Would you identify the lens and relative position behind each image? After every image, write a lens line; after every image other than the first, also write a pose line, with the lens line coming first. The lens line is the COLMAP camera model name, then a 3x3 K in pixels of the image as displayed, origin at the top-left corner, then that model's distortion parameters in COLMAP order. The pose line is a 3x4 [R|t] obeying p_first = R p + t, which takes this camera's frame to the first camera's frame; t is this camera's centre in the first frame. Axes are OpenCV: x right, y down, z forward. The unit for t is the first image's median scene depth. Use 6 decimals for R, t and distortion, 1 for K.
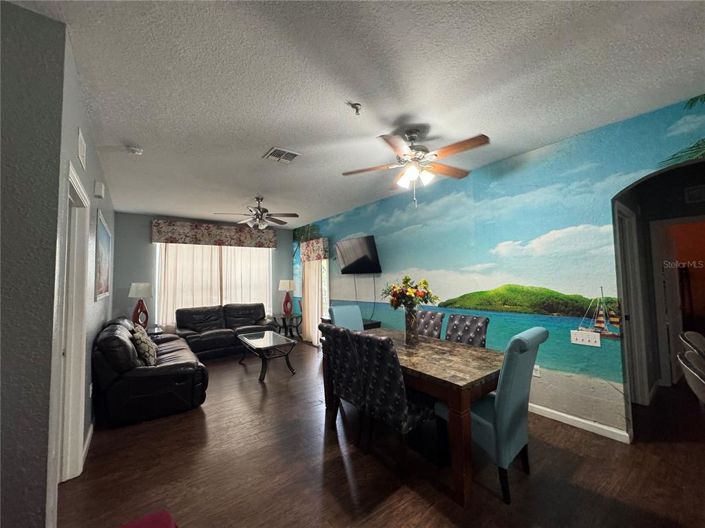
lens RADIAL K [[282.5, 0, 351.9], [0, 282.5, 262.7], [0, 0, 1]] dist [-0.002645, -0.000005]
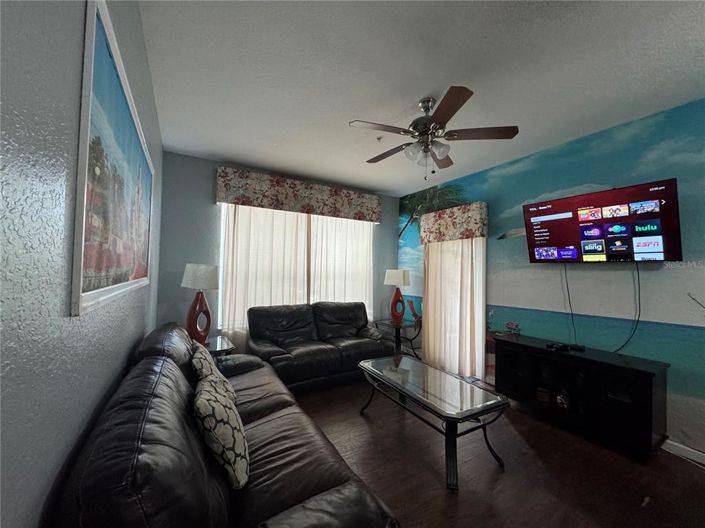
lens RADIAL K [[282.5, 0, 351.9], [0, 282.5, 262.7], [0, 0, 1]] dist [-0.002645, -0.000005]
pose [[0.992149, 0.036804, -0.119522, -0.296071], [-0.033871, 0.999076, 0.026472, 0.035038], [0.120386, -0.022216, 0.992479, 0.367330]]
